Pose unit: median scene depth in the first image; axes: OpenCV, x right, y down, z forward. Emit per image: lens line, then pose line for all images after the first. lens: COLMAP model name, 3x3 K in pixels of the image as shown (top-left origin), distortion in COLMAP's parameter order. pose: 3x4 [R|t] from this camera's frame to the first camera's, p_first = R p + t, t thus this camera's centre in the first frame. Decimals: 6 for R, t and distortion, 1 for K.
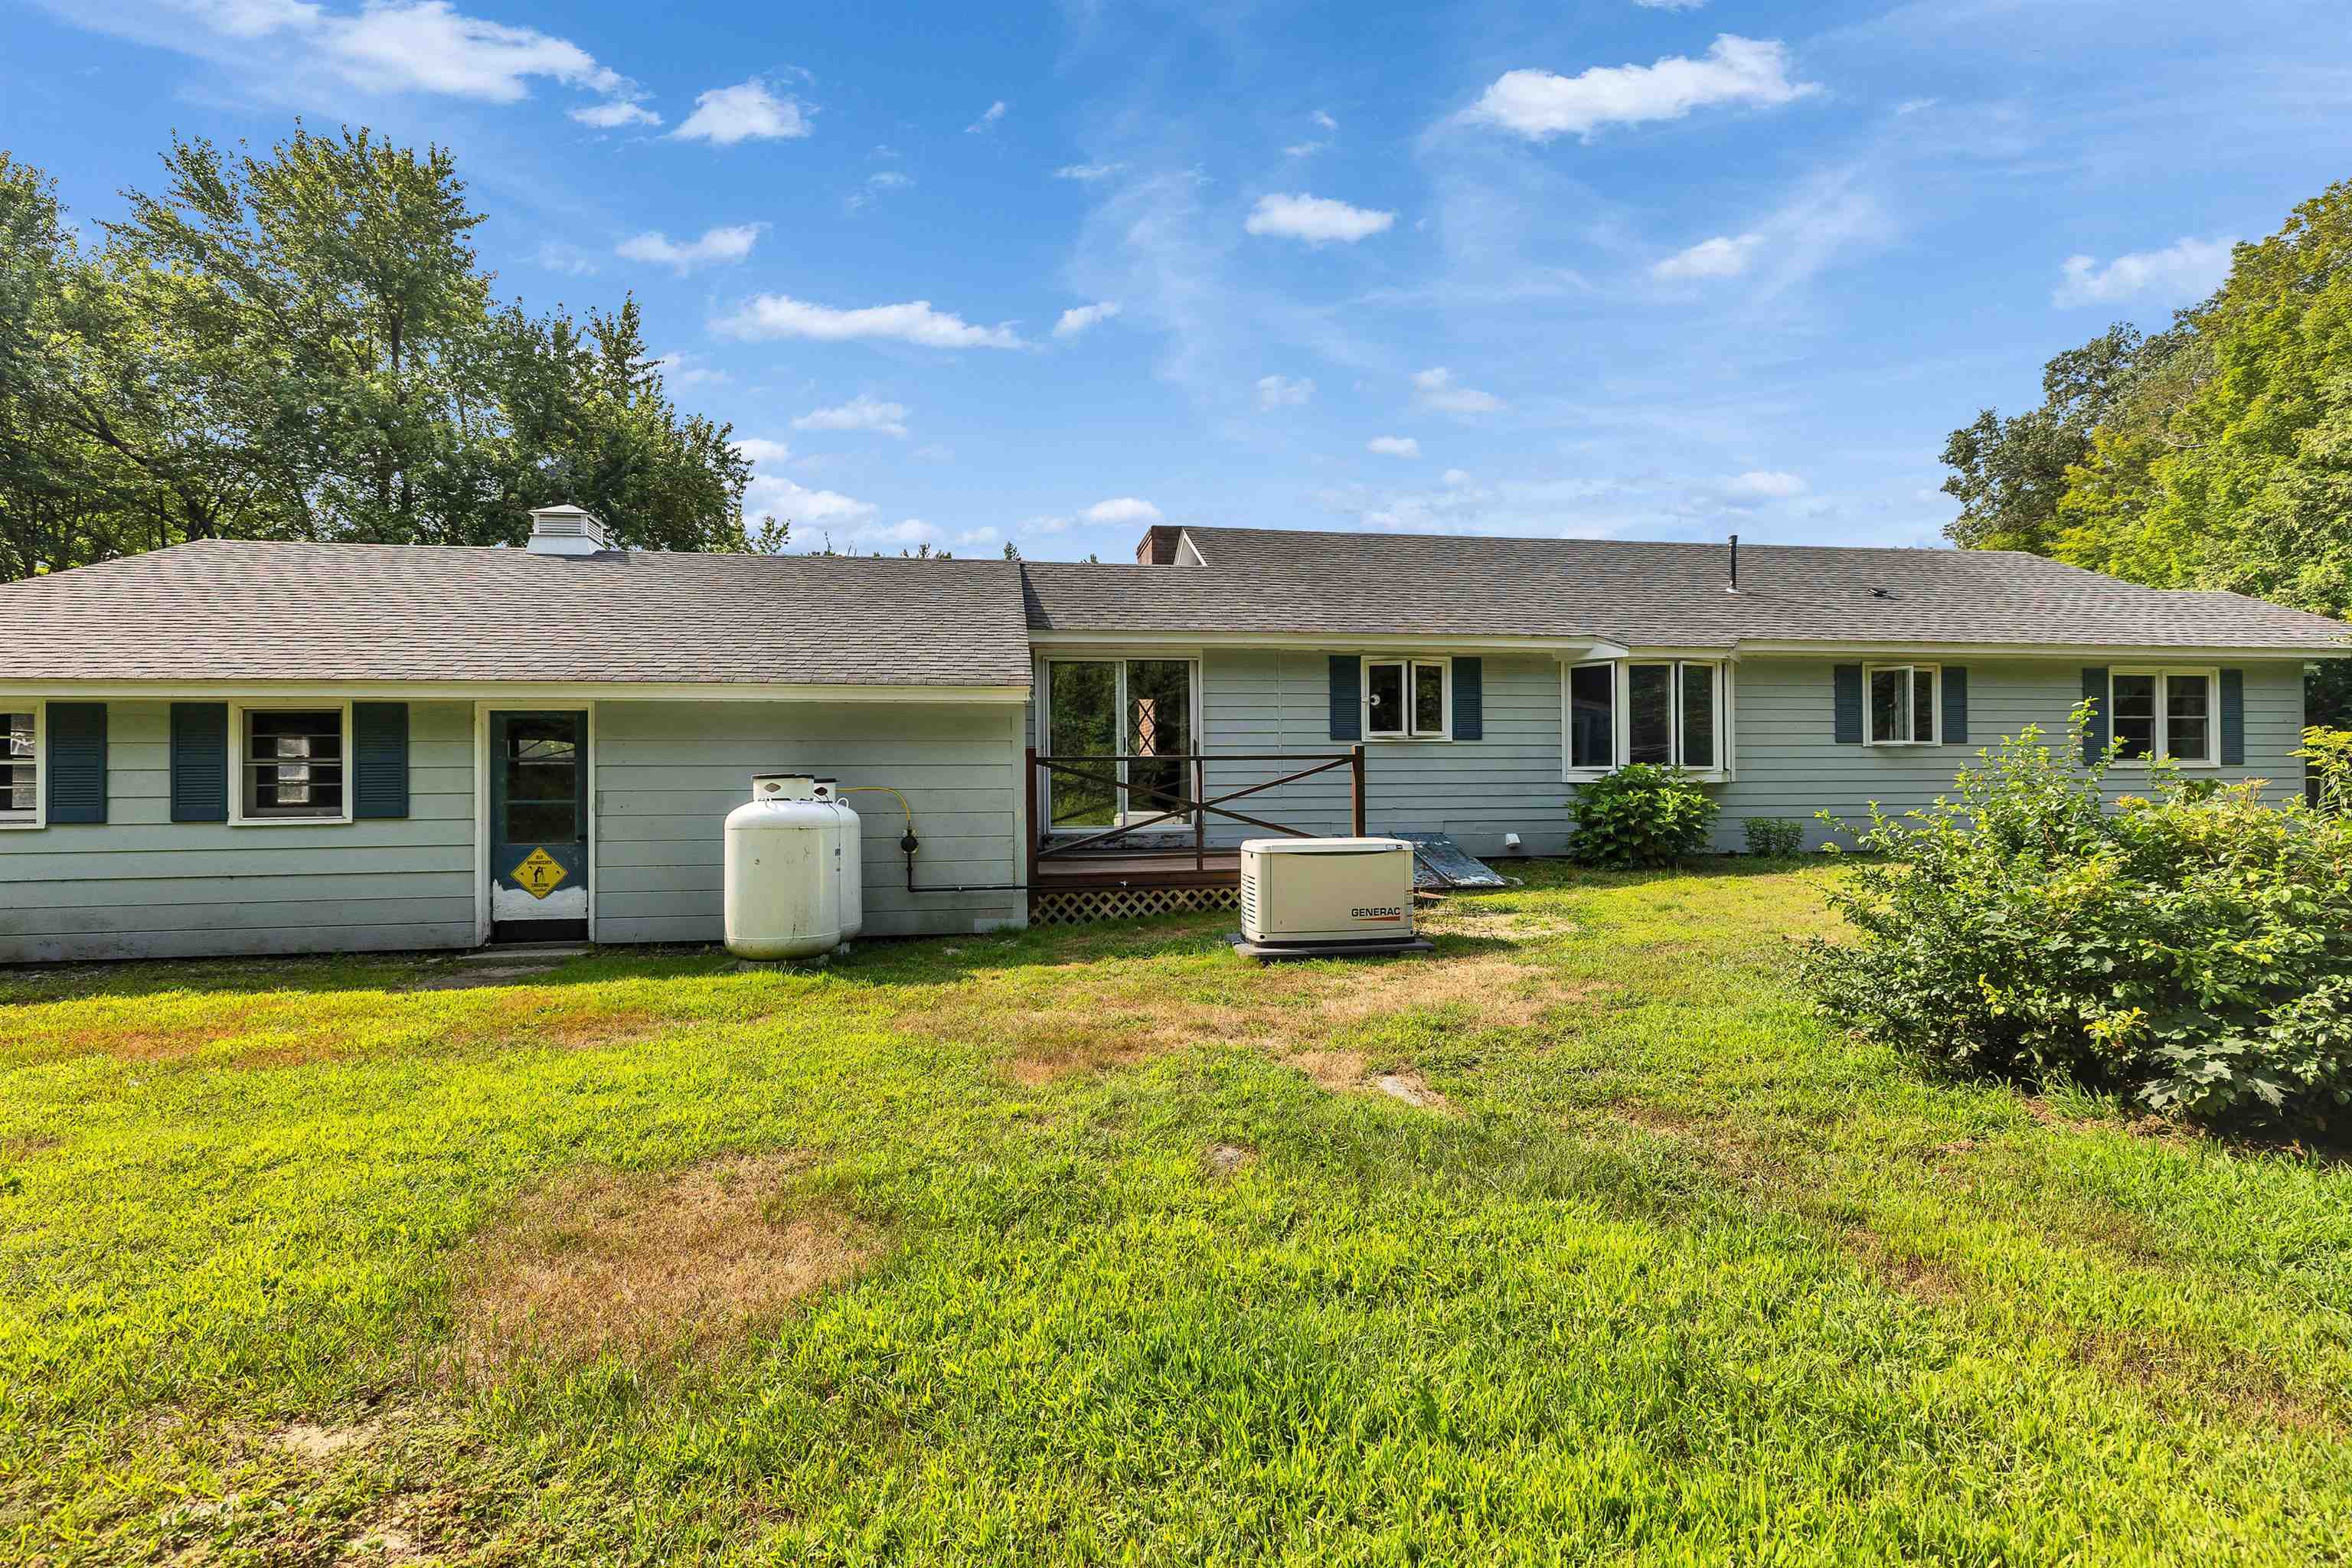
lens RADIAL K [[1063.7, 0, 1163.3], [0, 1063.7, 779.4], [0, 0, 1]] dist [0.002638, 0.000171]
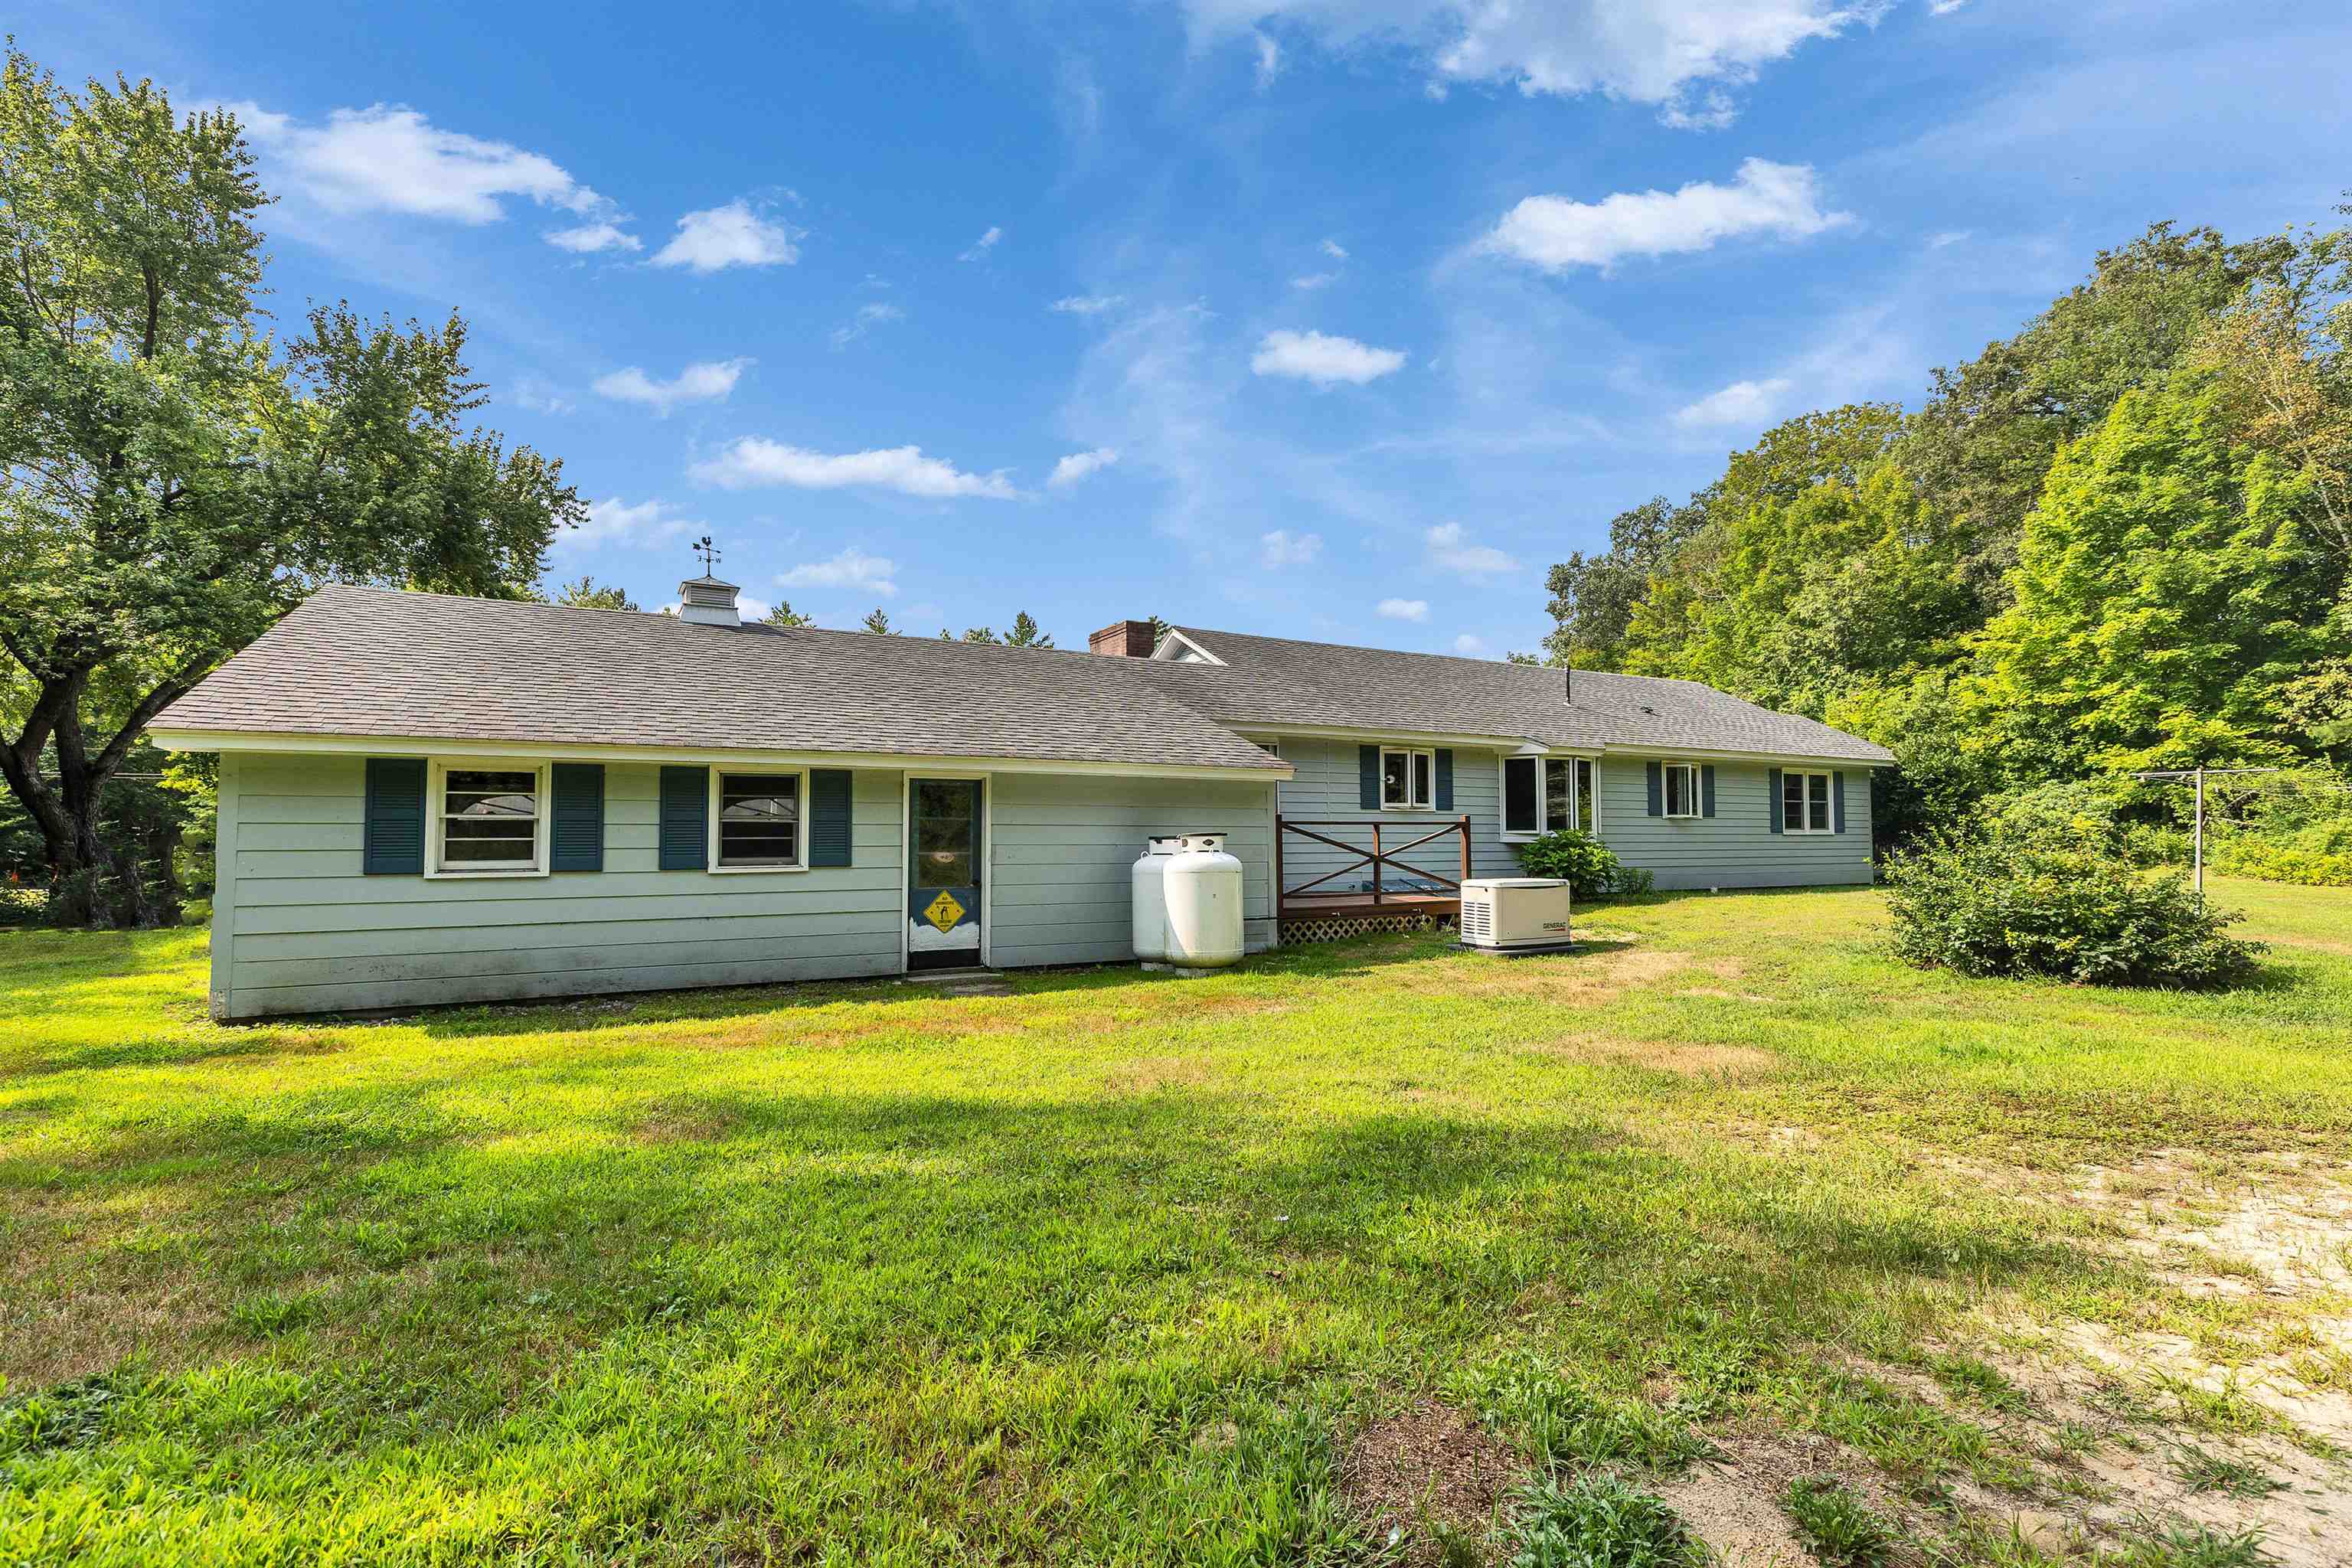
lens RADIAL K [[1075.8, 0, 1171.6], [0, 1075.8, 794.0], [0, 0, 1]] dist [0.002531, -0.000529]
pose [[0.941512, 0.020046, 0.336384, -0.498087], [-0.006152, 0.999085, -0.042320, 0.002224], [-0.336924, 0.037775, 0.940774, -0.167803]]
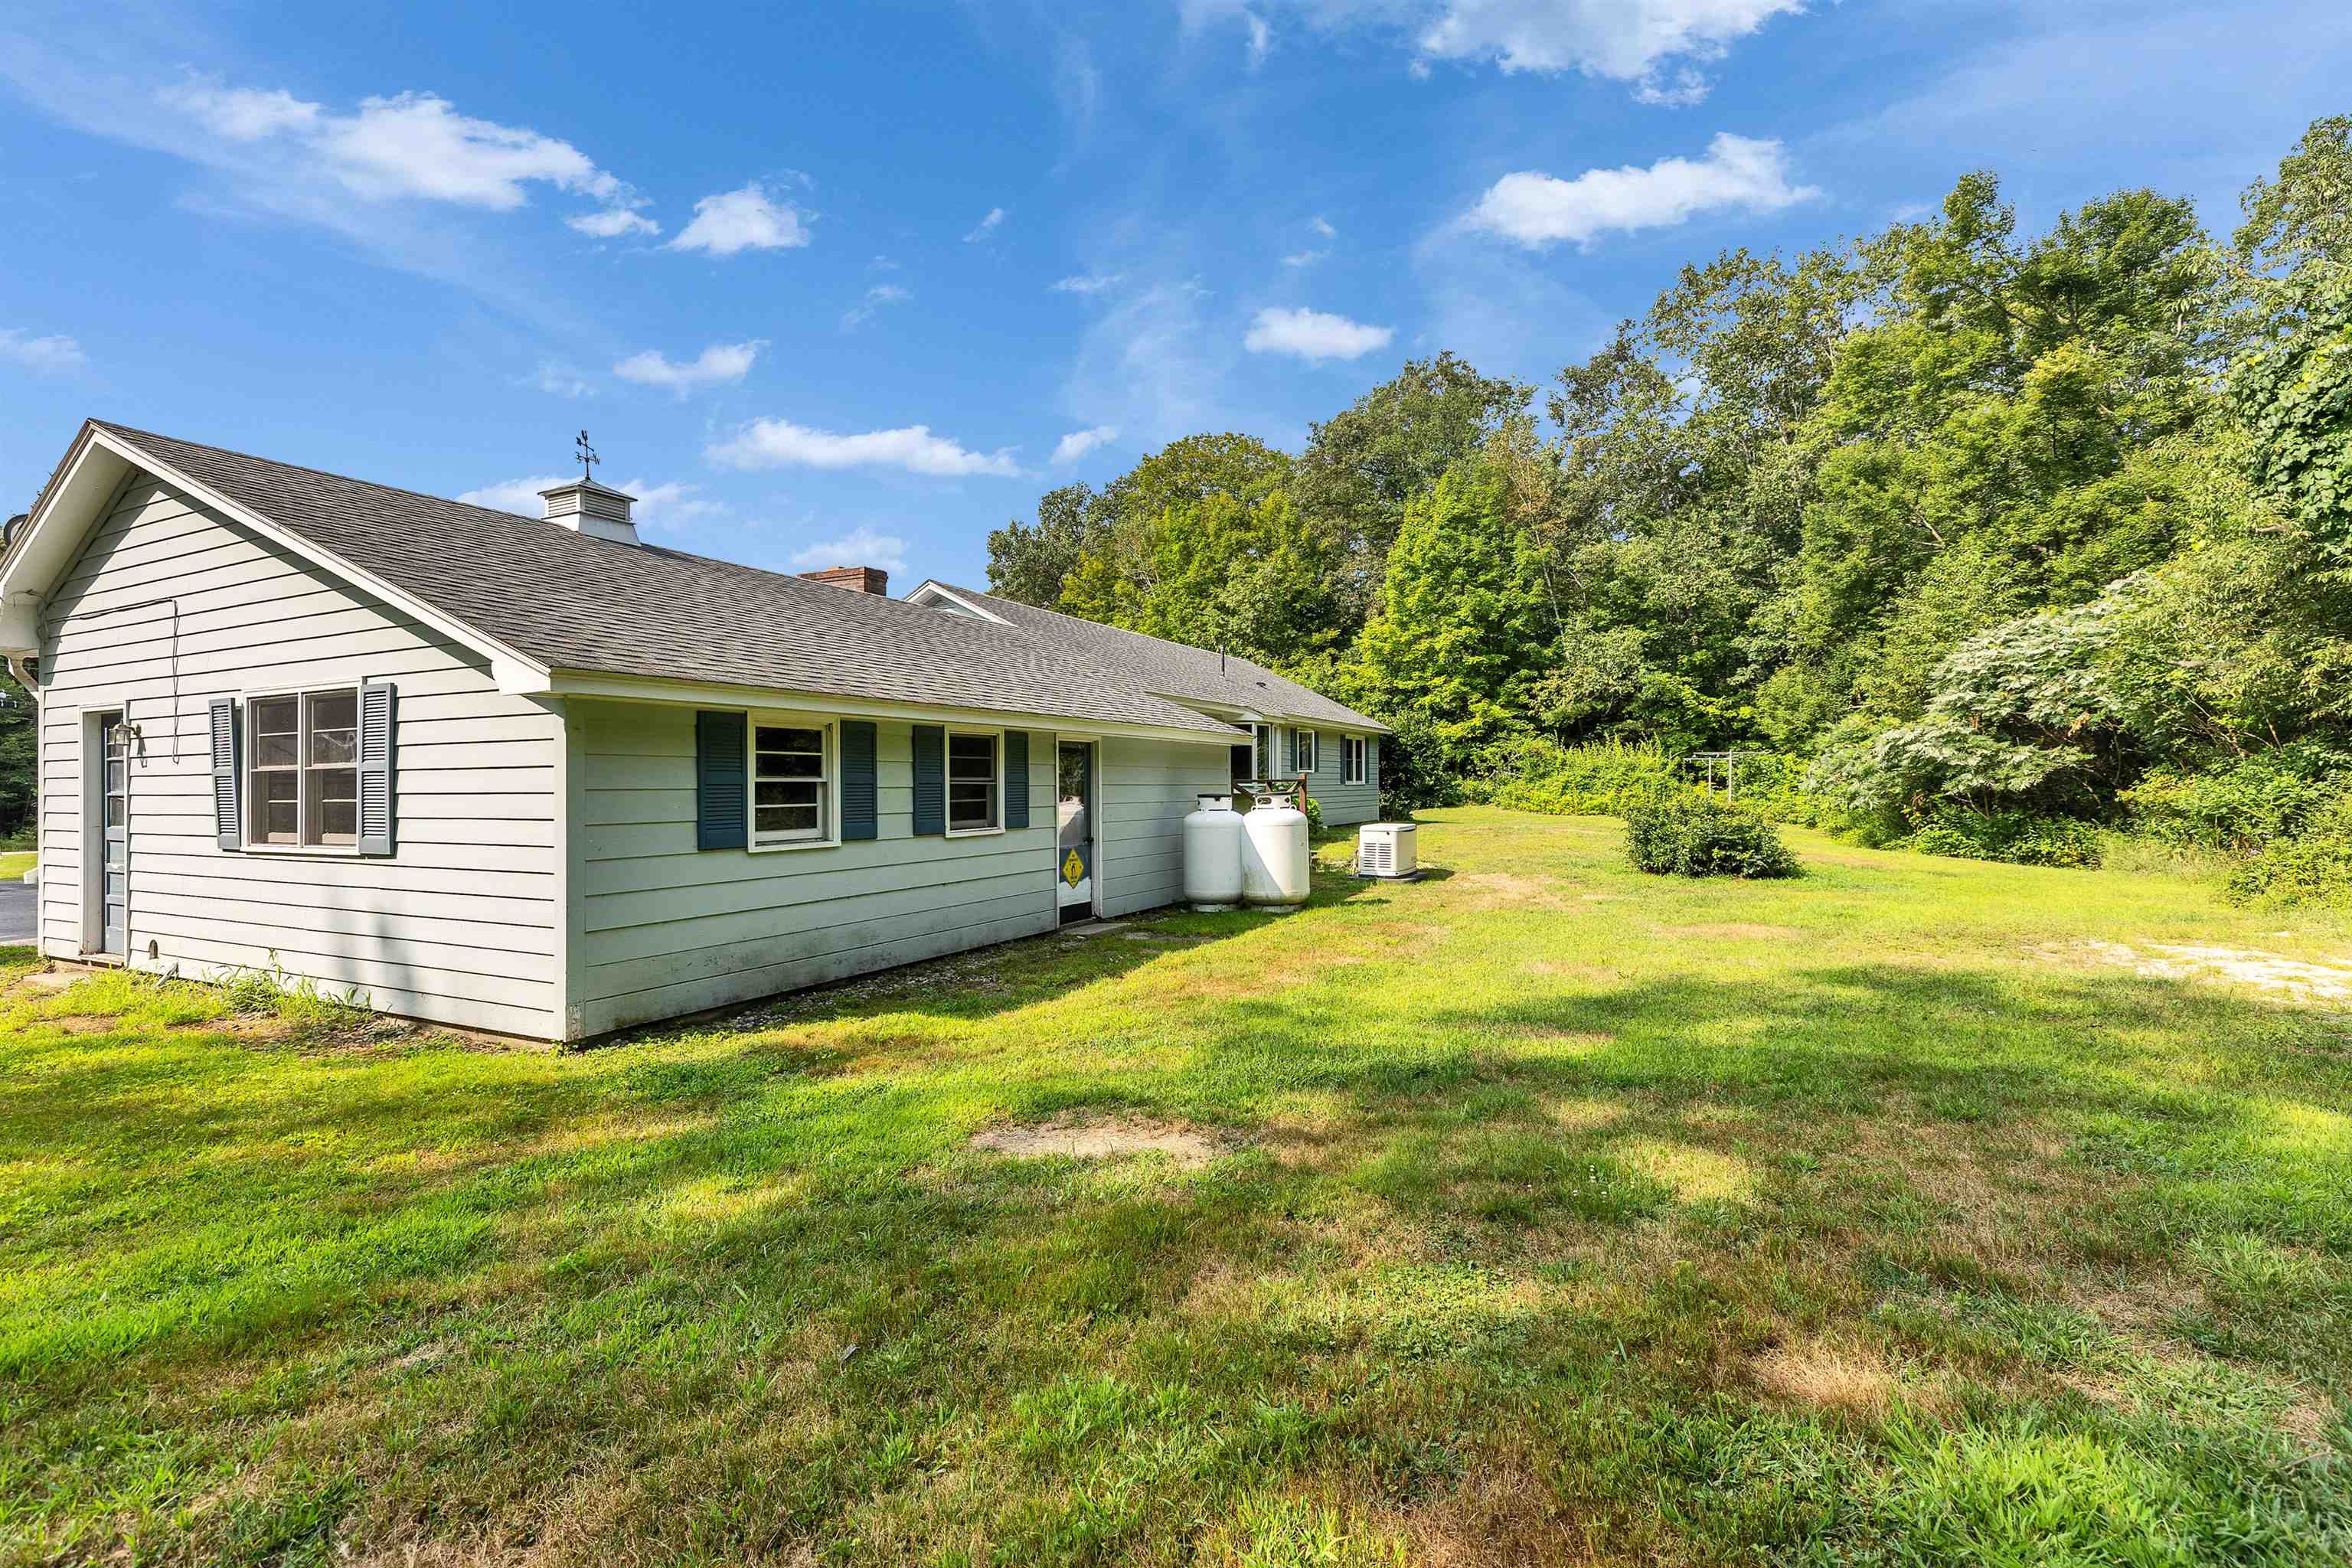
lens RADIAL K [[1063.7, 0, 1163.3], [0, 1063.7, 779.4], [0, 0, 1]] dist [0.002638, 0.000171]
pose [[0.593071, 0.007278, 0.805117, -1.018772], [-0.003177, 0.999973, -0.006699, -0.006740], [-0.805144, 0.001415, 0.593078, 0.101804]]
